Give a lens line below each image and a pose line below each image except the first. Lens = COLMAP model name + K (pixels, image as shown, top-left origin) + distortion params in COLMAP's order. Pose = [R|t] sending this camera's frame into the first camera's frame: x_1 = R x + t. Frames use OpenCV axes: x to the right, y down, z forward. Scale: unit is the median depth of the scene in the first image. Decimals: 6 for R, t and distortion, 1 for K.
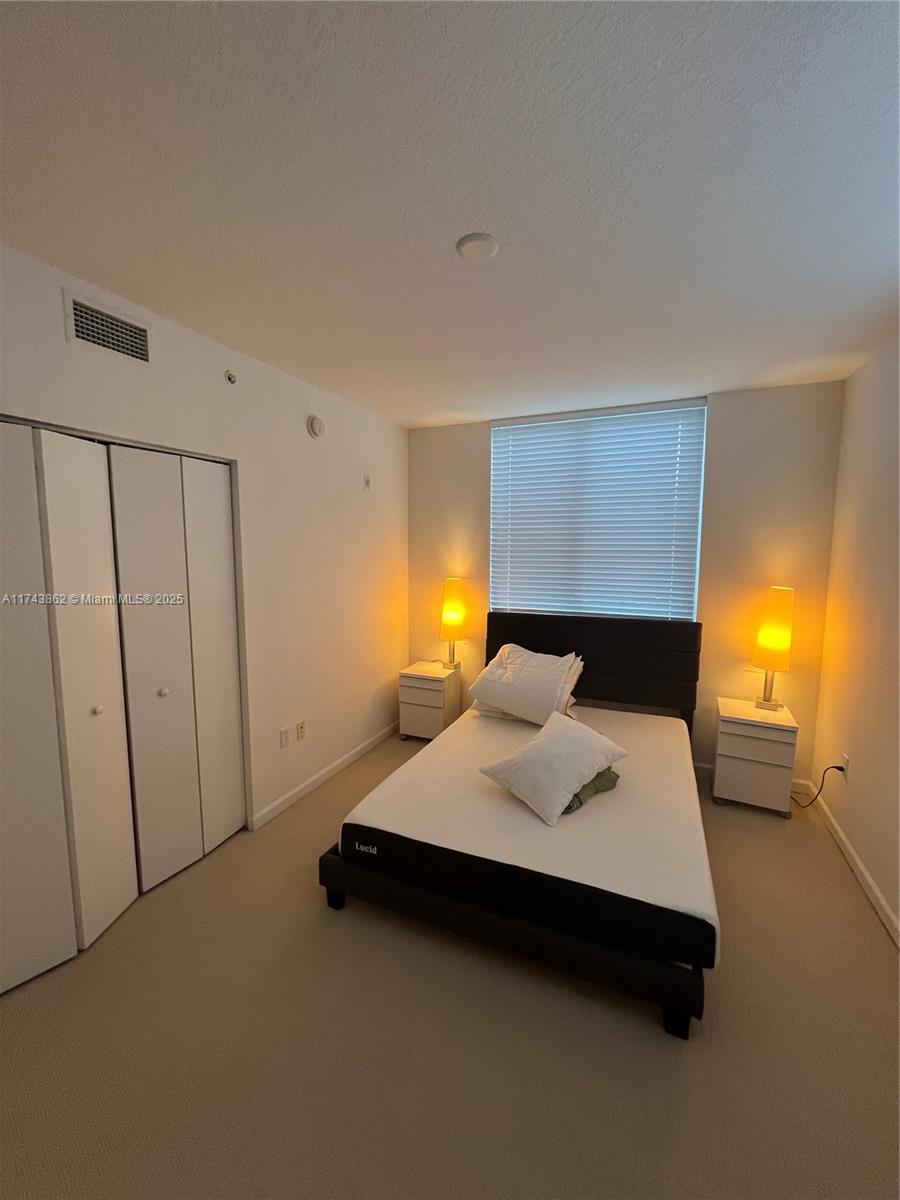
lens RADIAL K [[483.4, 0, 448.3], [0, 483.4, 599.9], [0, 0, 1]] dist [-0.002464, -0.000167]
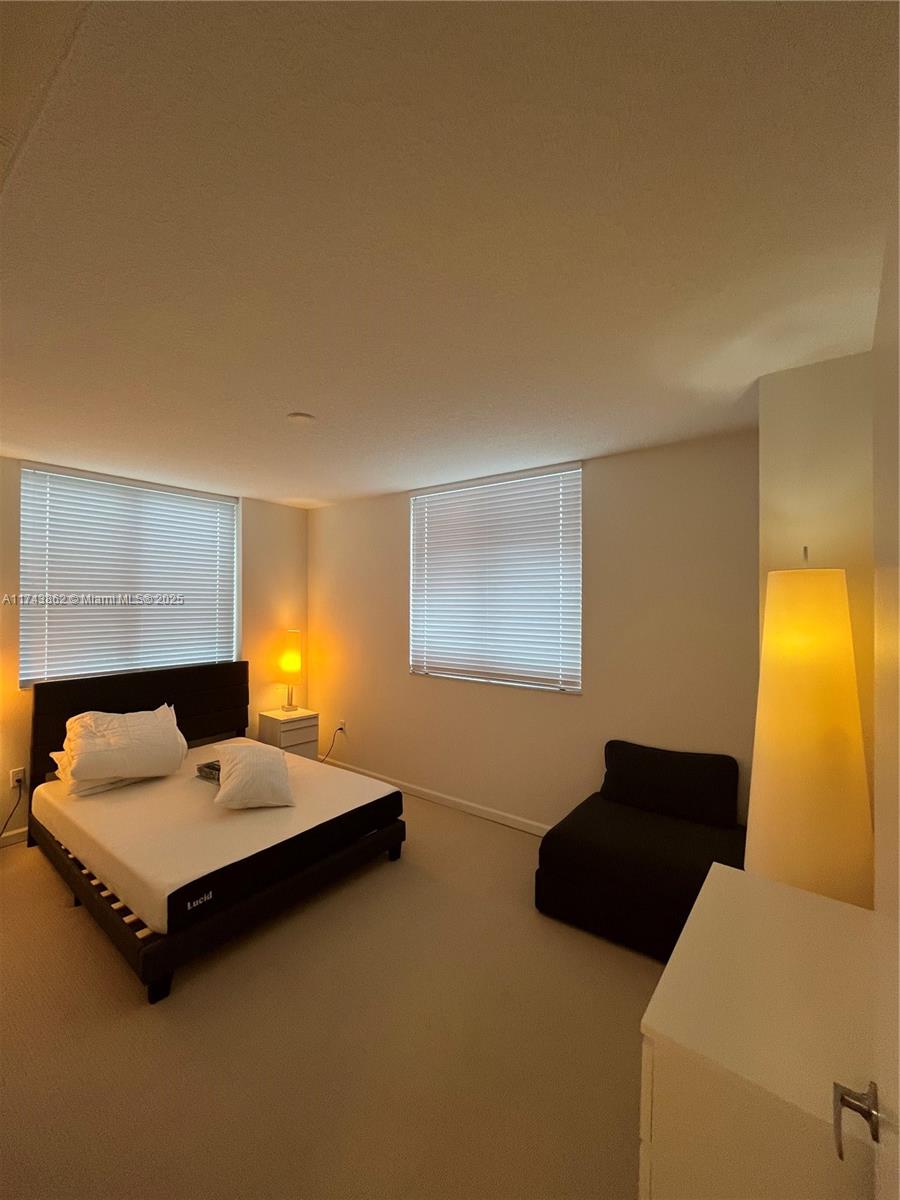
lens RADIAL K [[483.4, 0, 449.8], [0, 483.4, 596.5], [0, 0, 1]] dist [-0.002464, -0.000167]
pose [[0.249784, 0.005712, 0.968285, -0.648775], [0.106297, 0.993777, -0.033283, -0.025698], [-0.962450, 0.111239, 0.247622, 0.097967]]
